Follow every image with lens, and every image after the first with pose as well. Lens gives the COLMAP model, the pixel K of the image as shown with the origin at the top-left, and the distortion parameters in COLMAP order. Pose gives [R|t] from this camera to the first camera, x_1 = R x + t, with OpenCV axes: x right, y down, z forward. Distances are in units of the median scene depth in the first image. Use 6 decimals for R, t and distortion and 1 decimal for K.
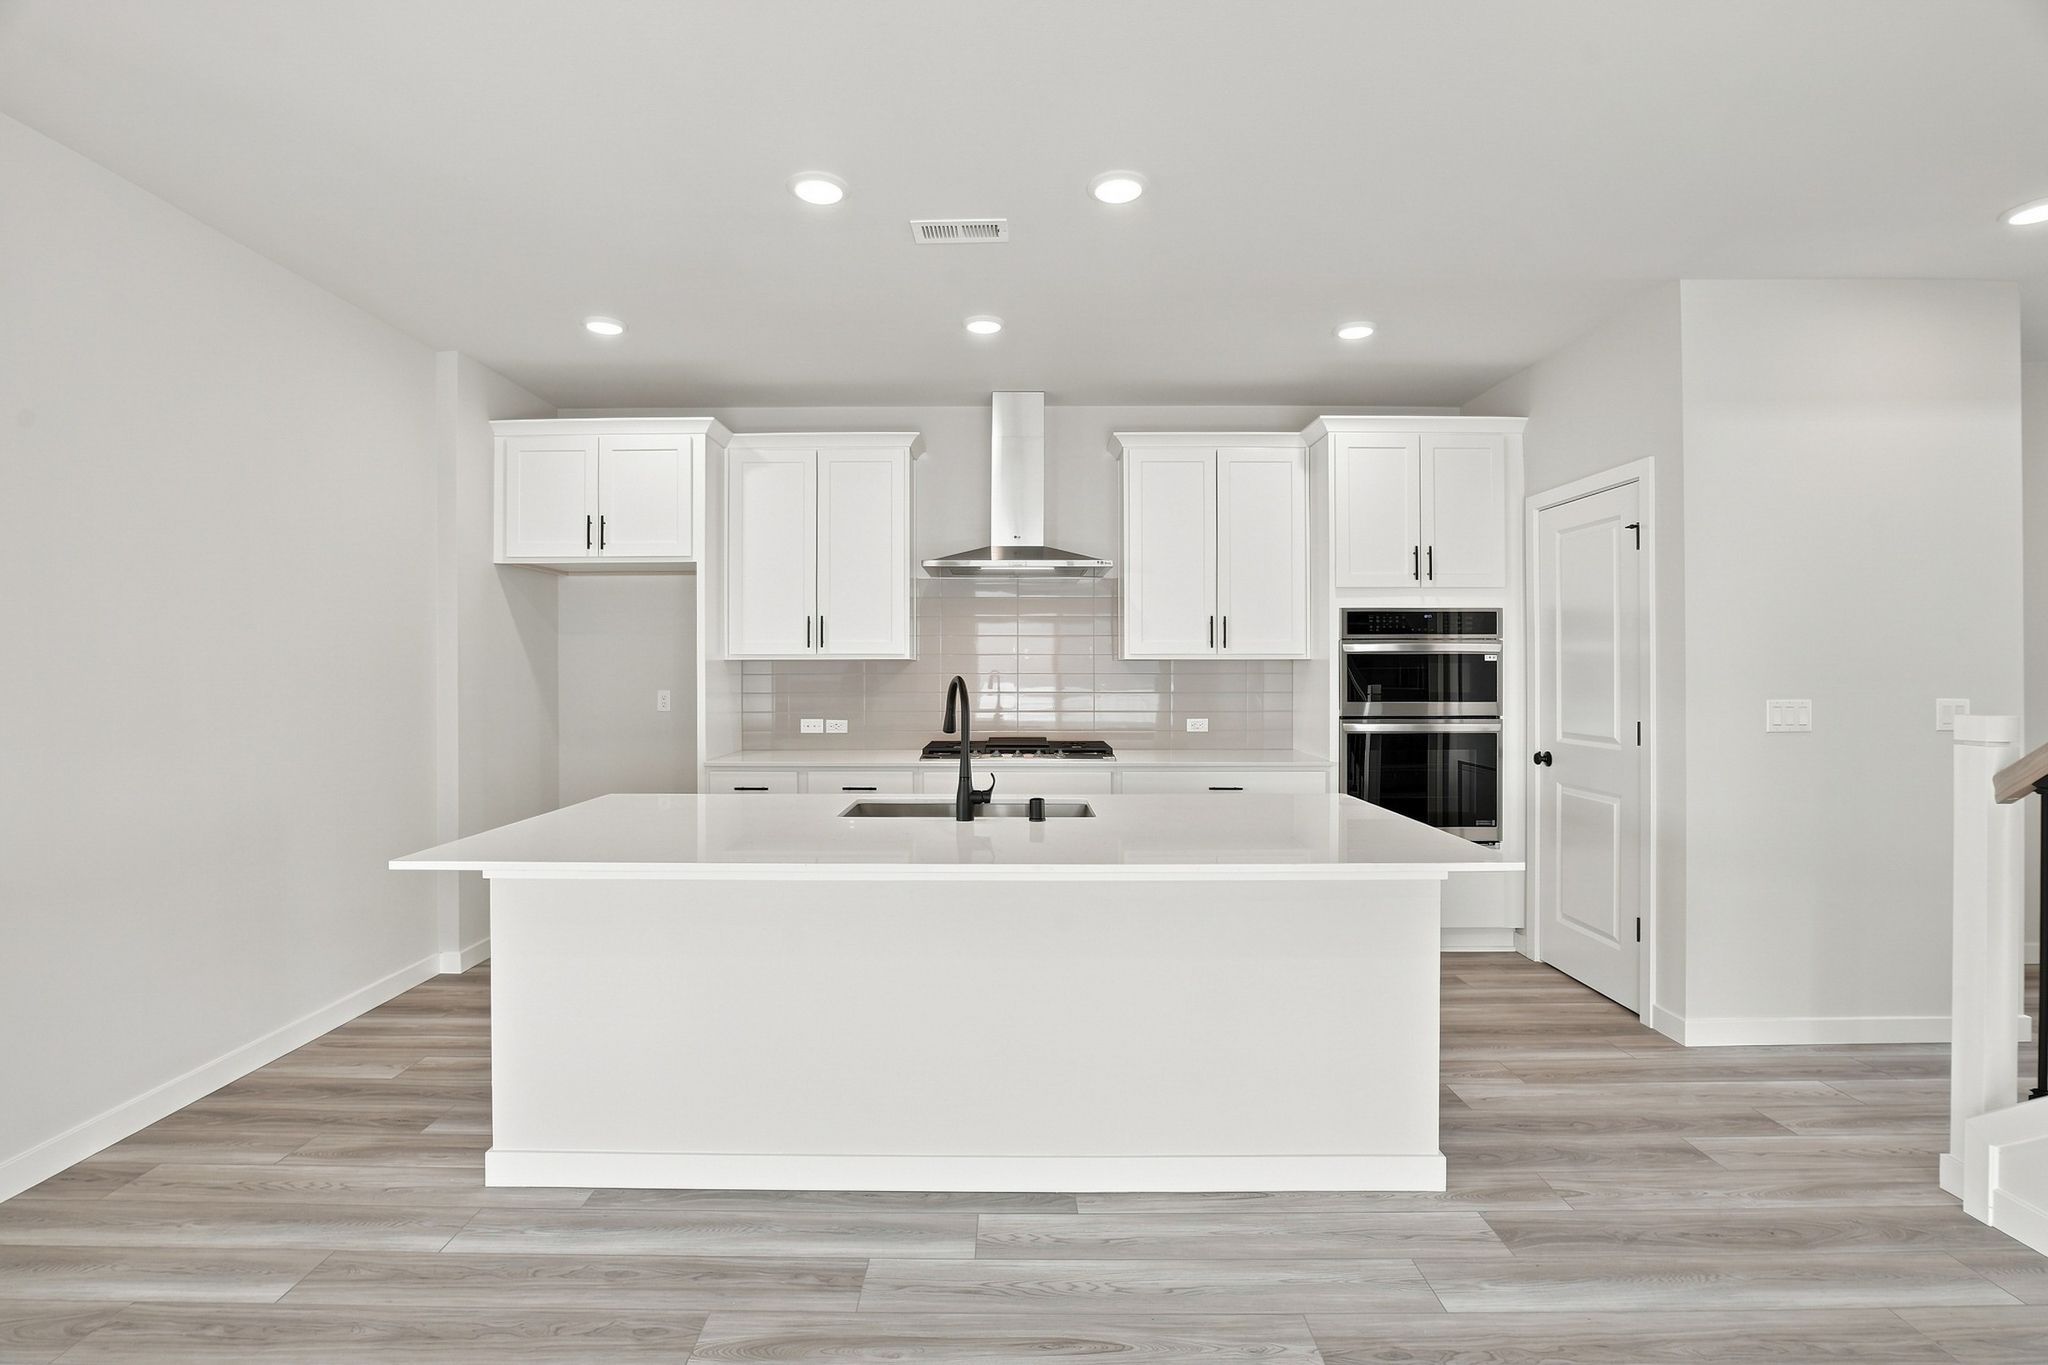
lens RADIAL K [[934.7, 0, 1006.9], [0, 934.7, 678.7], [0, 0, 1]] dist [-0.021026, 0.004373]
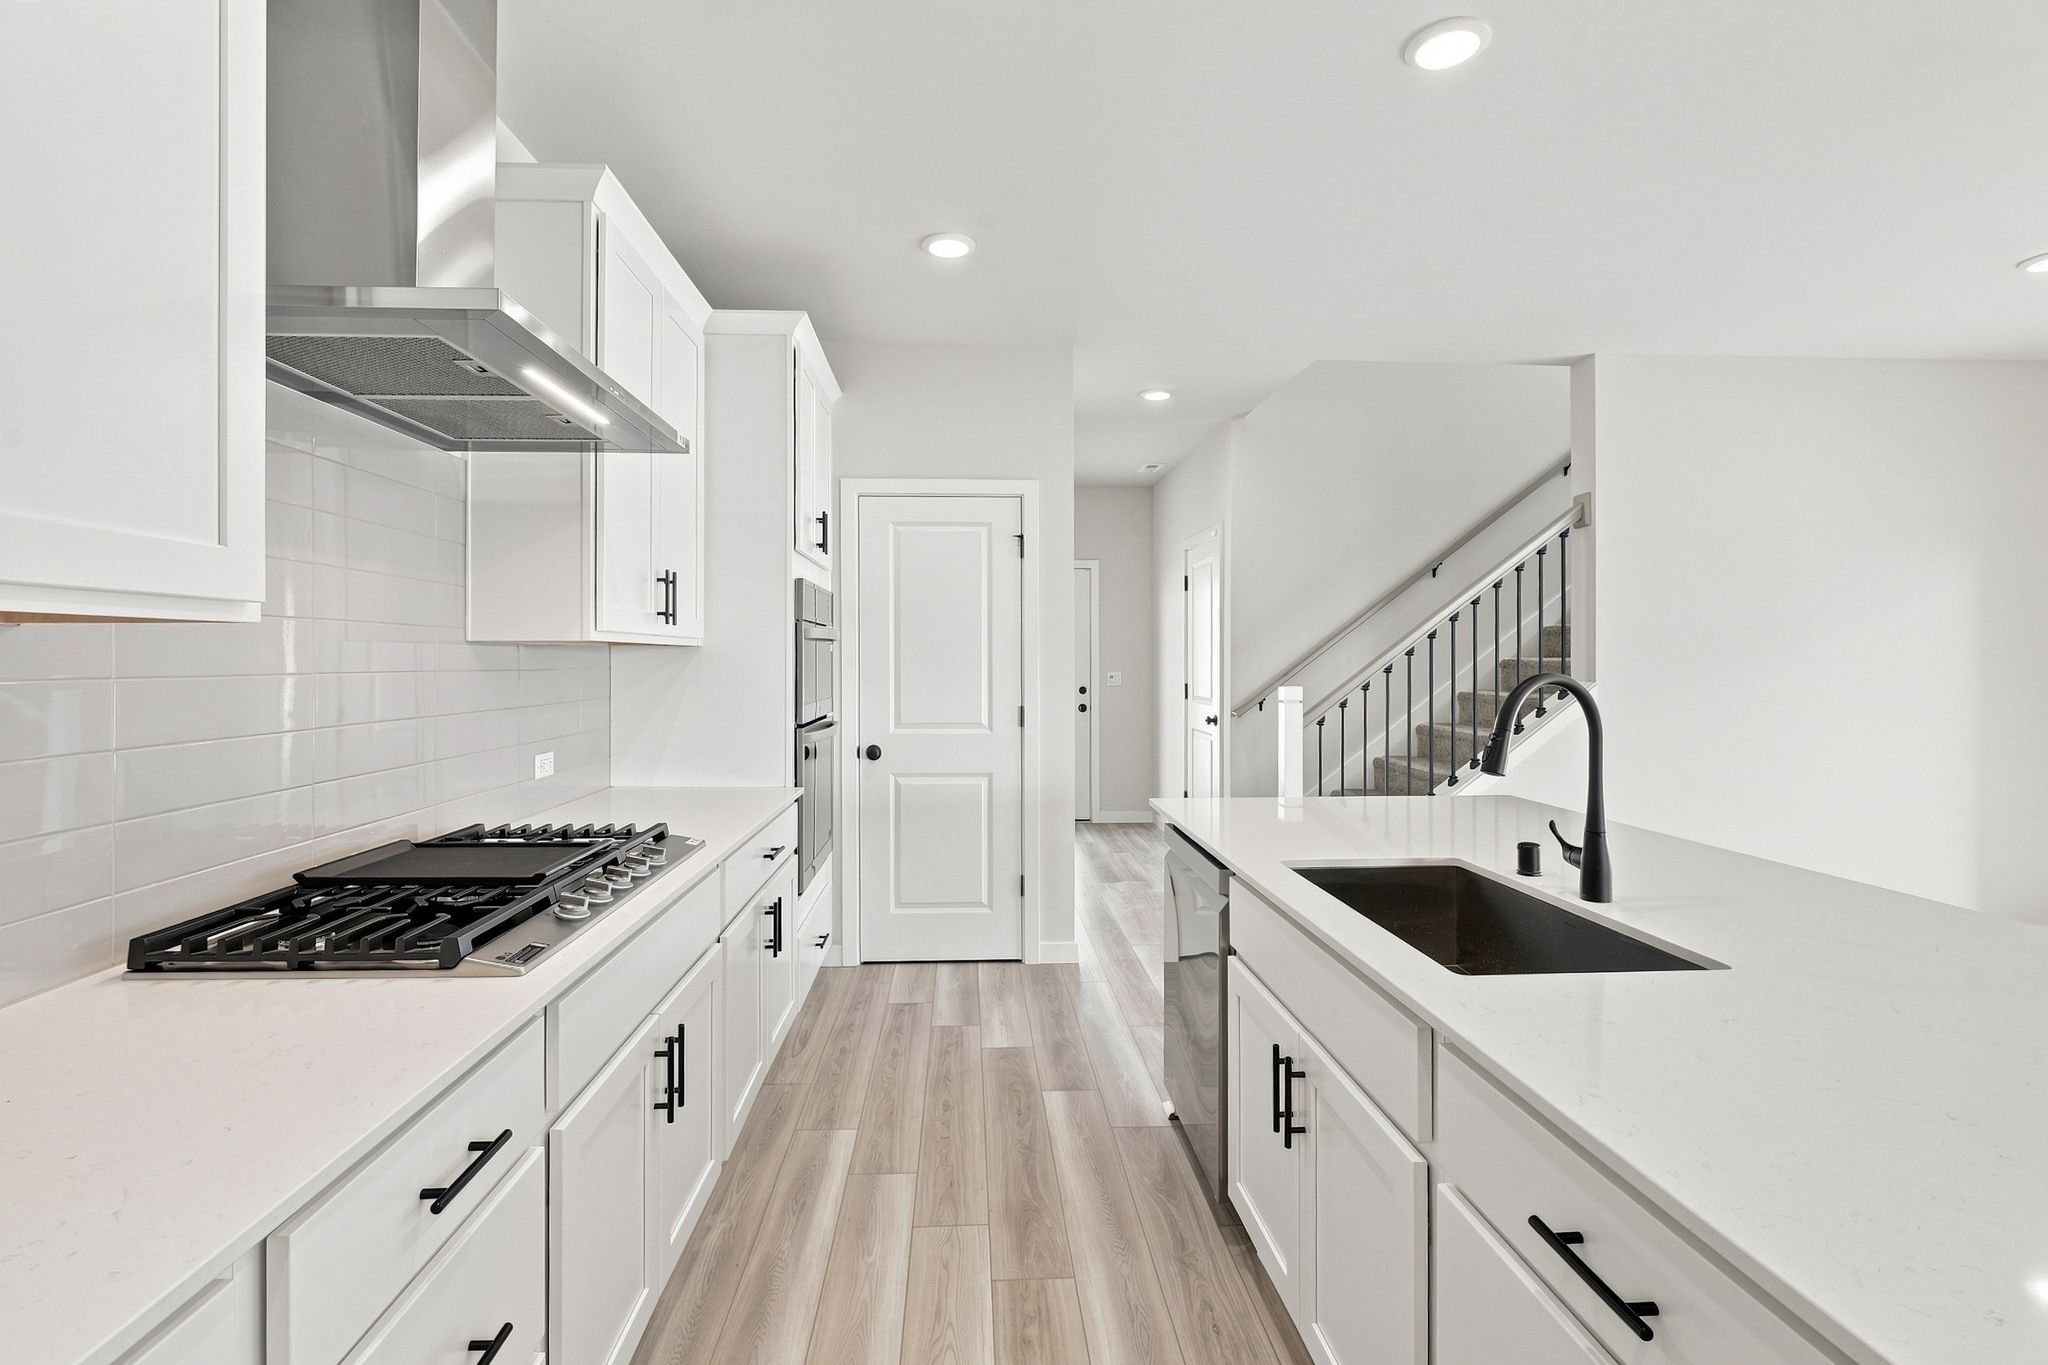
lens RADIAL K [[960.0, 0, 996.9], [0, 960.0, 667.1], [0, 0, 1]] dist [-0.010735, 0.000410]
pose [[-0.047425, -0.006007, 0.998857, -0.453132], [0.007259, 0.999953, 0.006358, -0.008968], [-0.998848, 0.007552, -0.047379, 0.959770]]
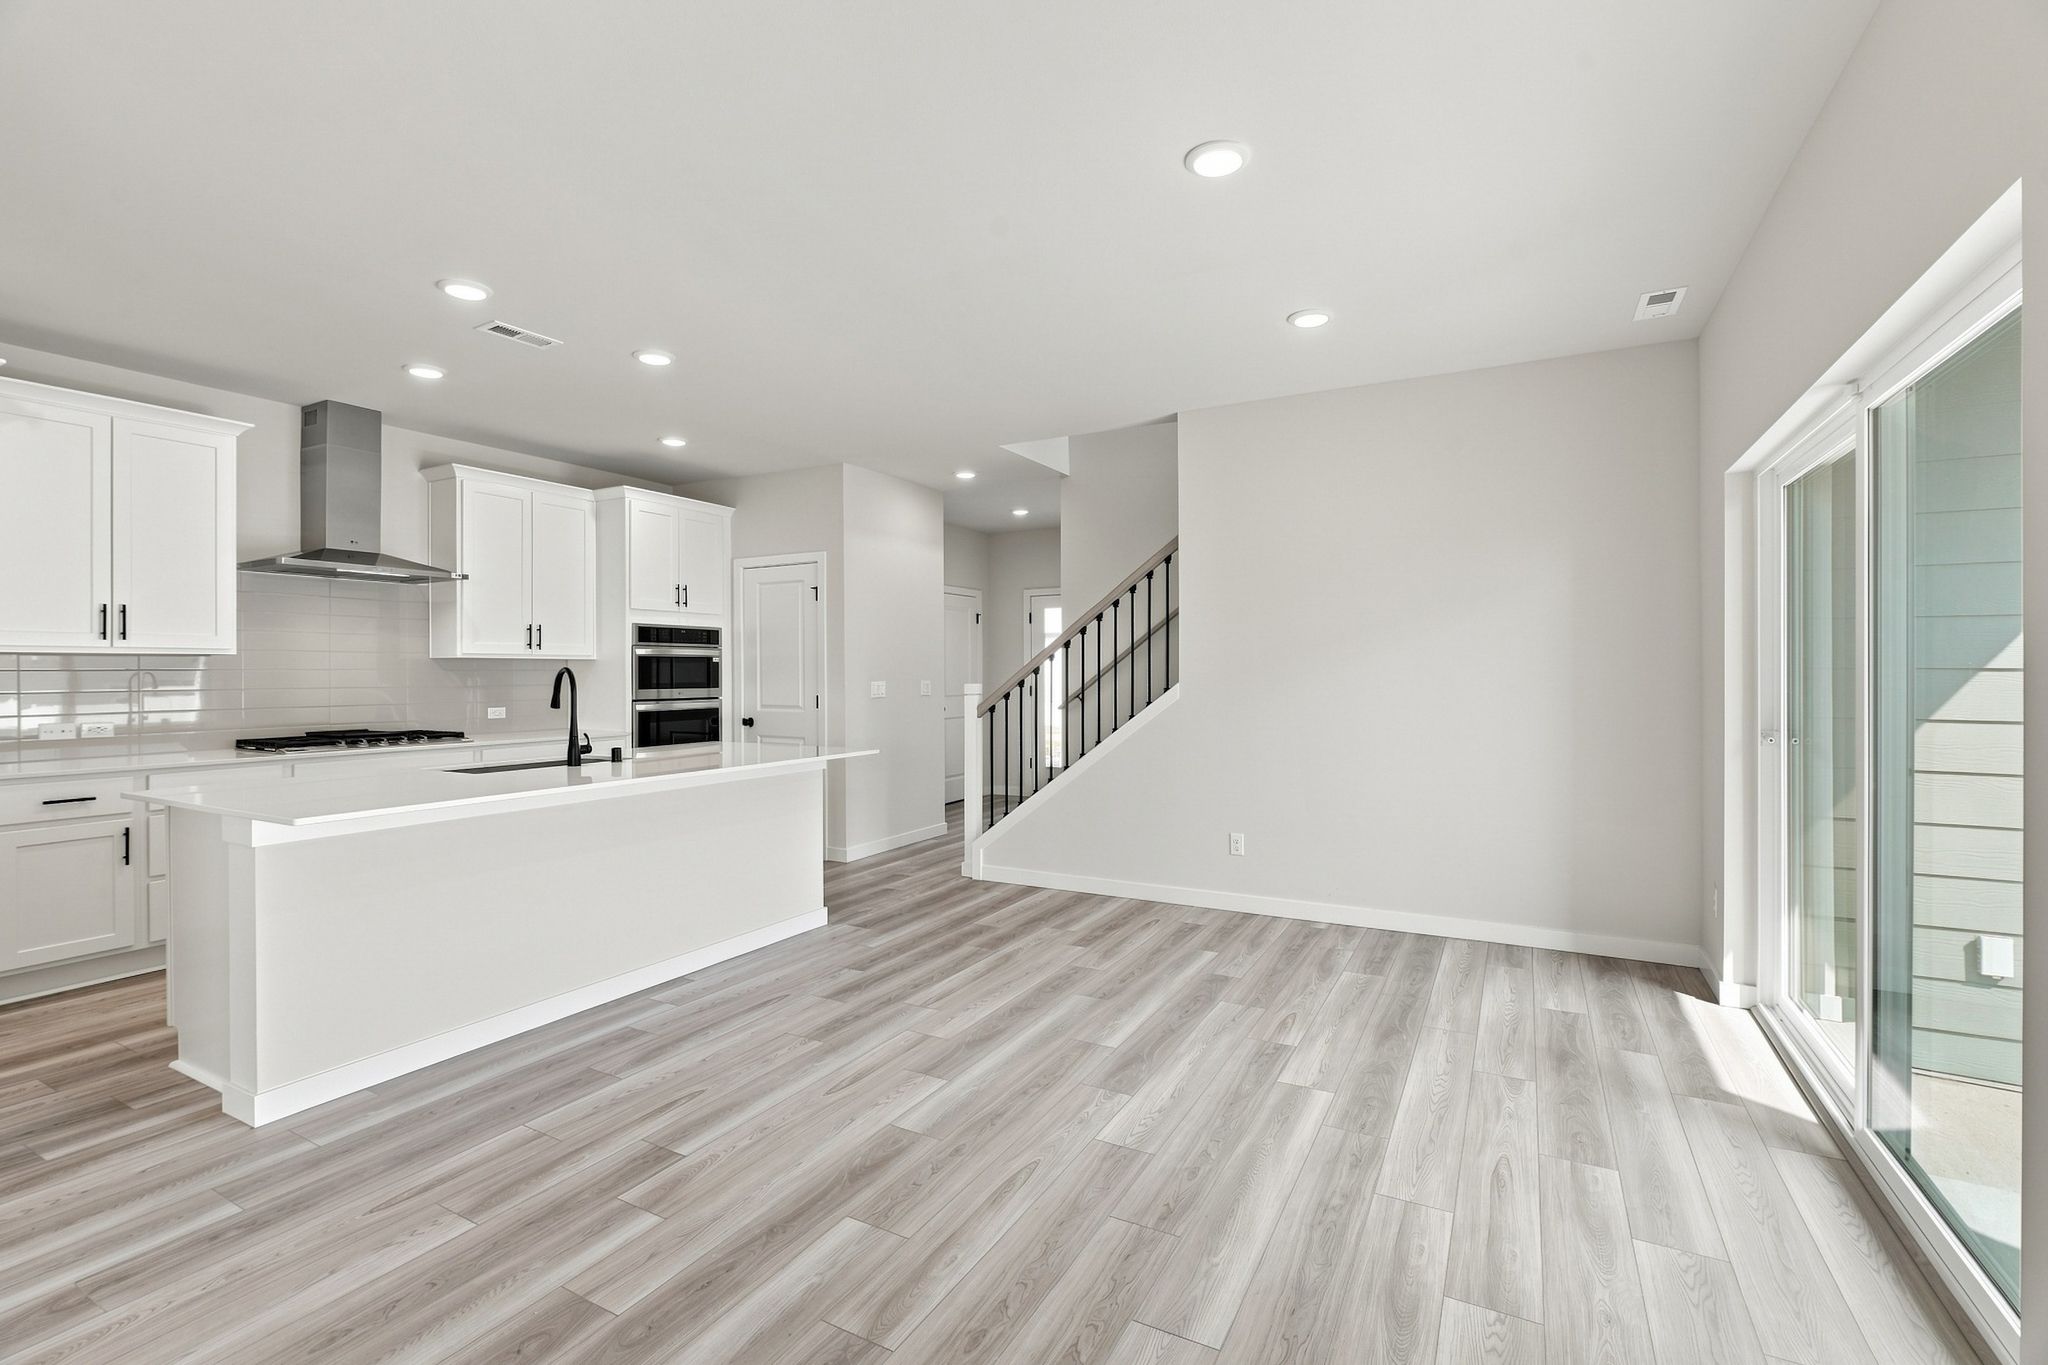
lens RADIAL K [[923.3, 0, 968.7], [0, 923.3, 677.8], [0, 0, 1]] dist [-0.015604, 0.000803]
pose [[0.518951, -0.005563, 0.854786, -0.636953], [0.008393, 0.999964, 0.001412, 0.010488], [-0.854763, 0.006442, 0.518979, -0.181725]]
